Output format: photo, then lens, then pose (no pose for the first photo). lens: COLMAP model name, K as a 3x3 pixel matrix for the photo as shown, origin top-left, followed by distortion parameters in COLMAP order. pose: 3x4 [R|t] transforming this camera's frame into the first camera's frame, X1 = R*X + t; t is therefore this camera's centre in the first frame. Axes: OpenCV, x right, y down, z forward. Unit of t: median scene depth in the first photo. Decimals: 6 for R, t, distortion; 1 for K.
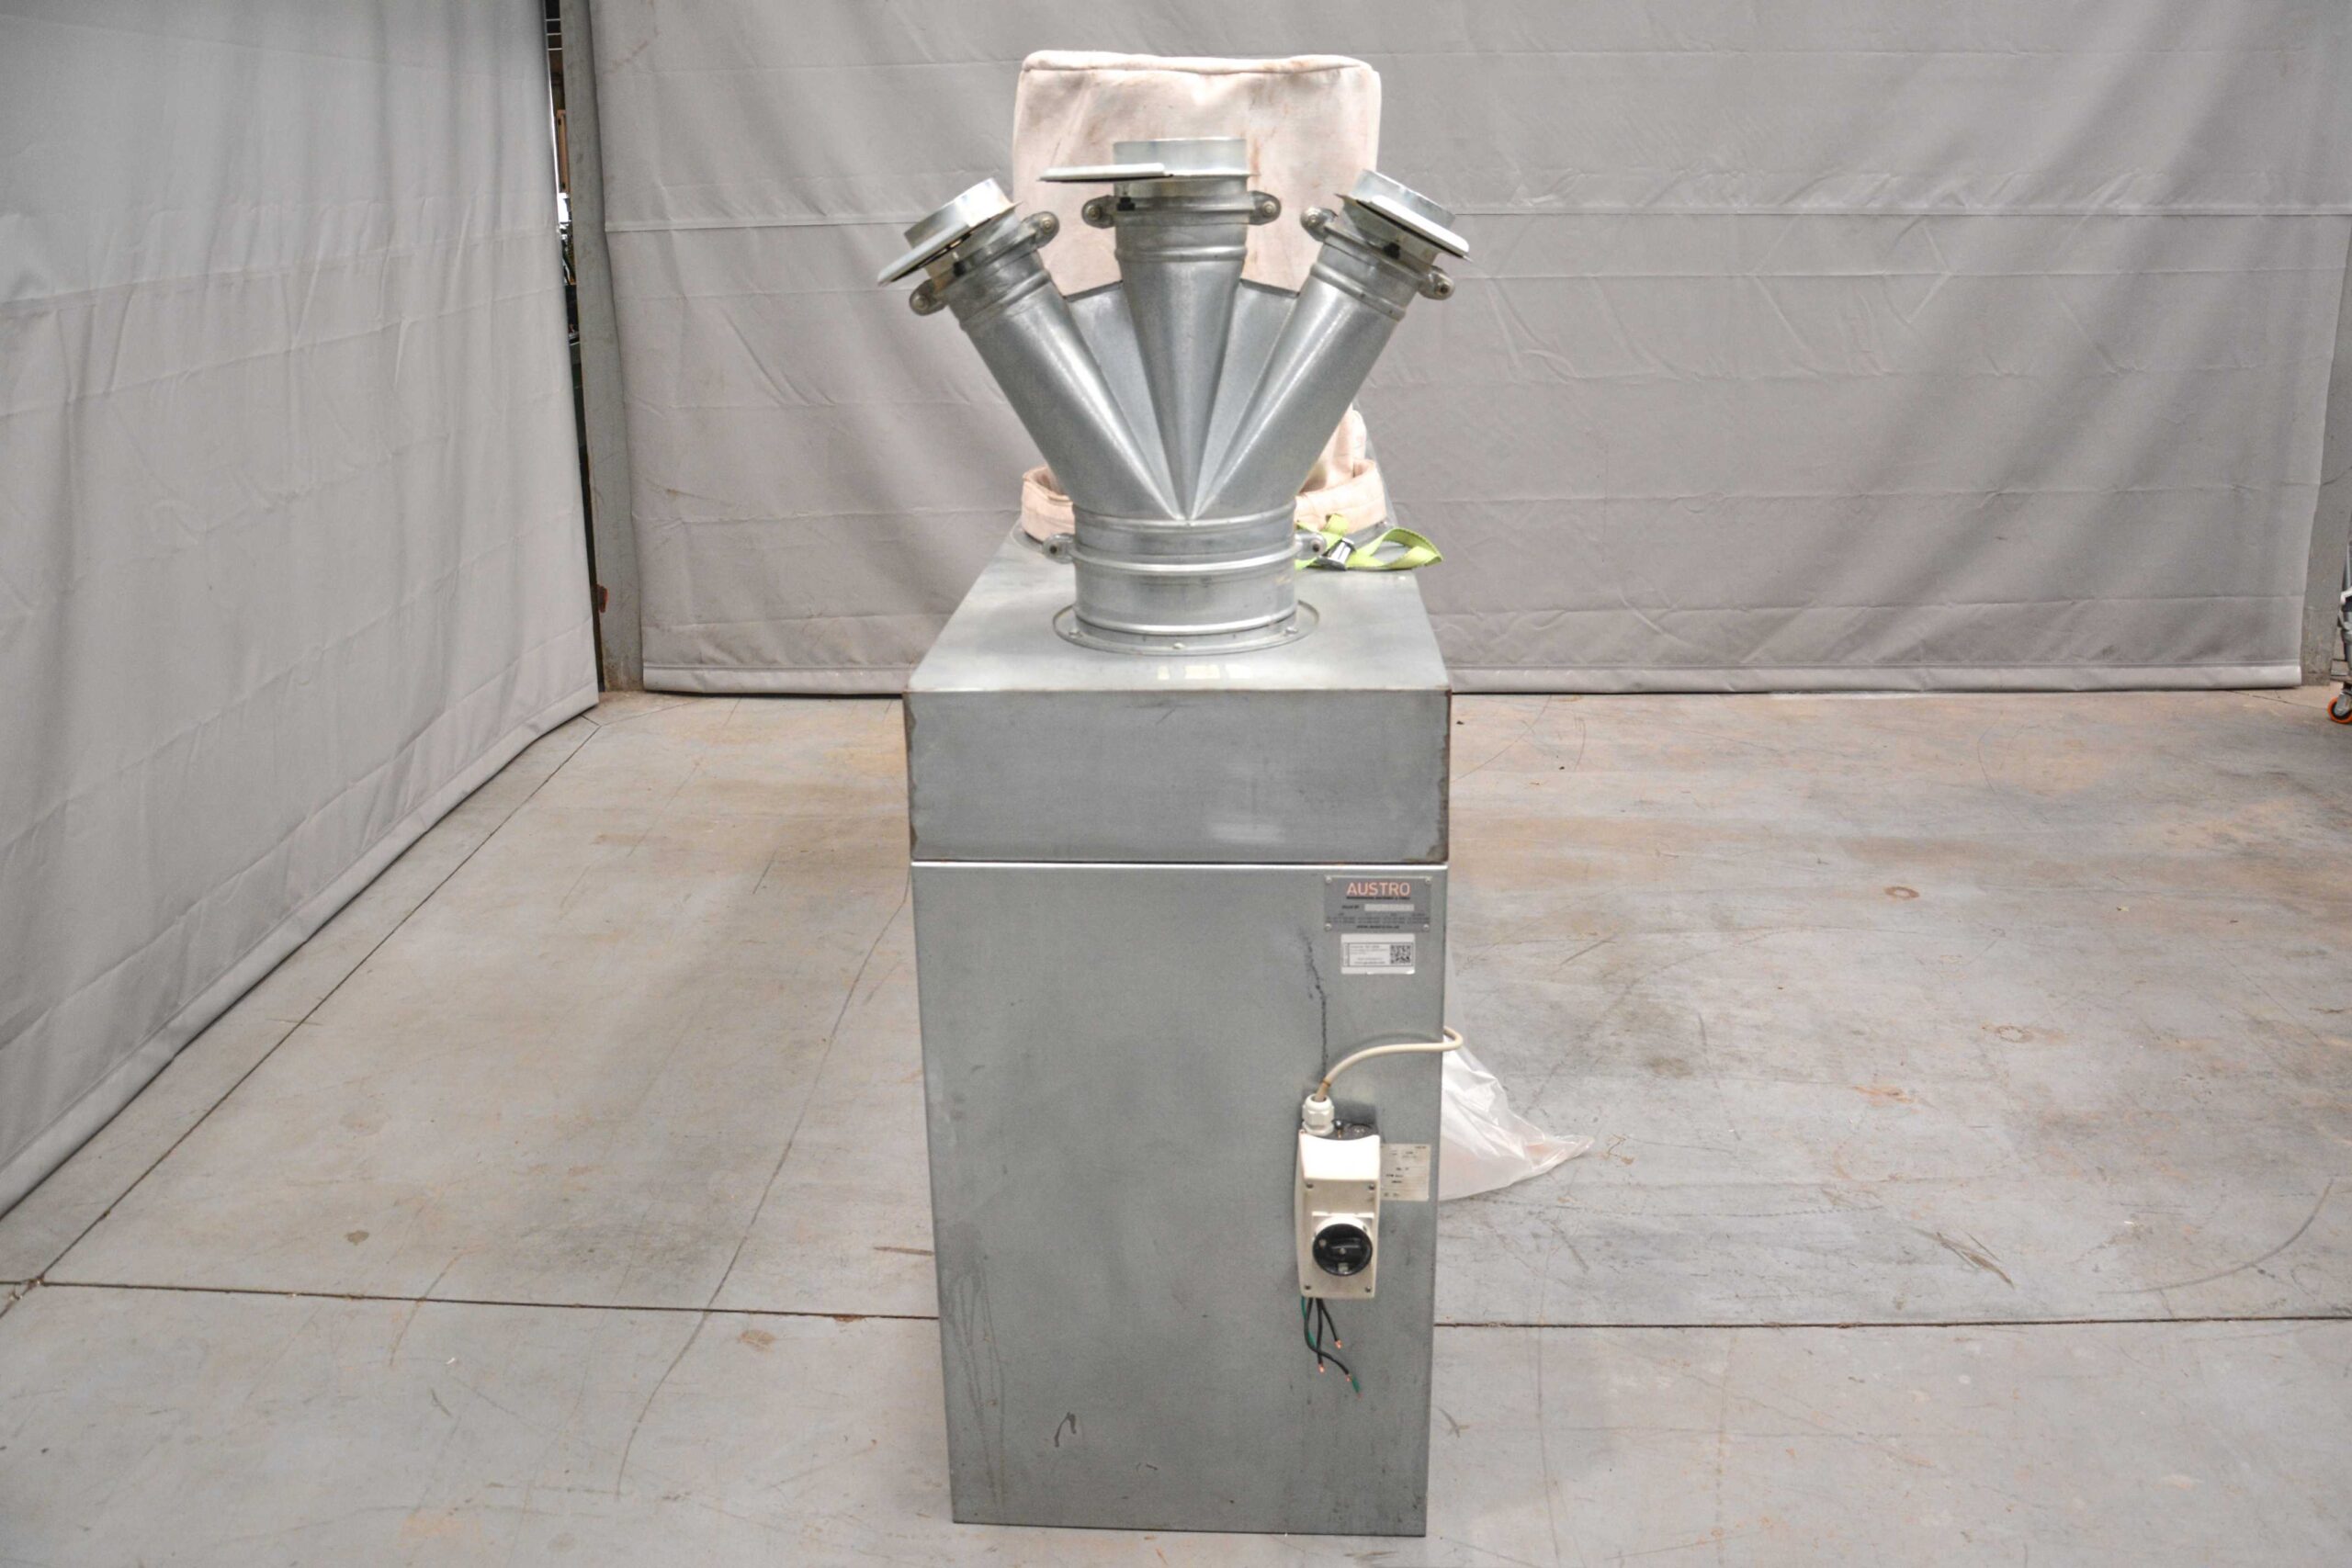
lens RADIAL K [[1894.1, 0, 1153.1], [0, 1894.1, 749.8], [0, 0, 1]] dist [-0.147130, 0.121330]
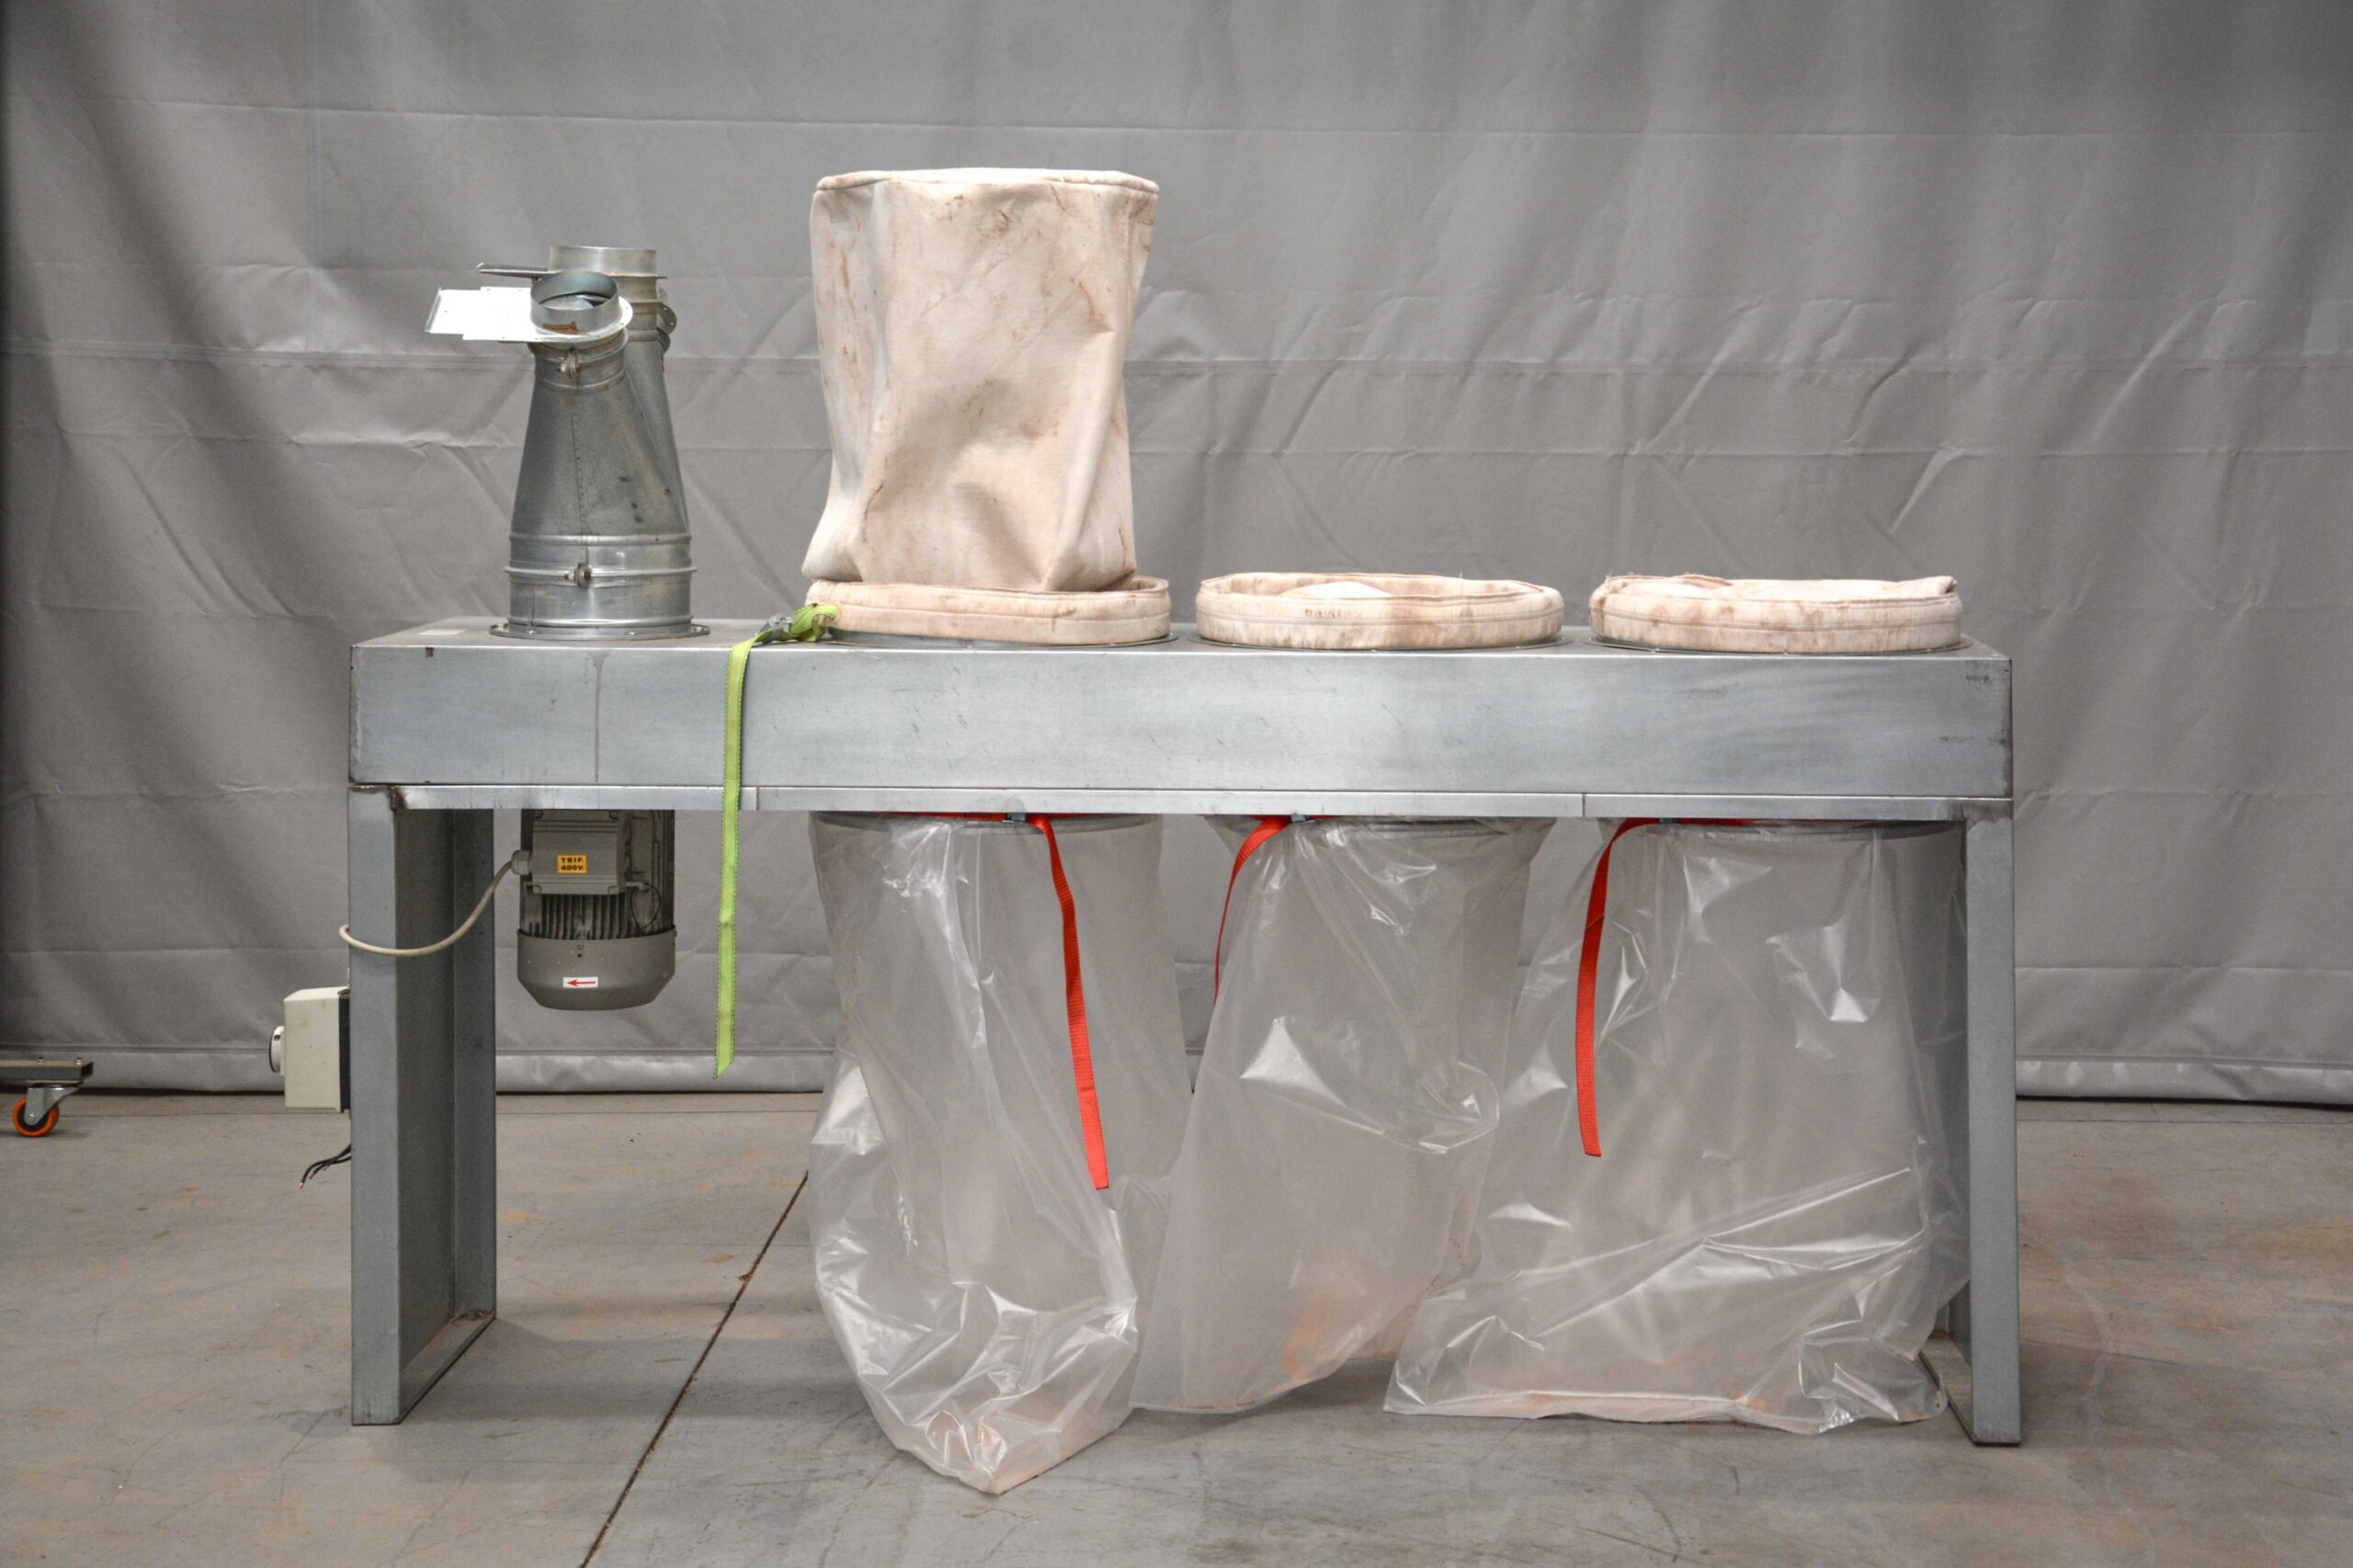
lens RADIAL K [[4151.3, 0, 1176.4], [0, 4151.3, 751.3], [0, 0, 1]] dist [0.286986, 0.069760]
pose [[-0.005904, 0.126551, -0.991943, 1.946643], [-0.312706, 0.941978, 0.122037, -0.318095], [0.949832, 0.310907, 0.034011, 0.926651]]
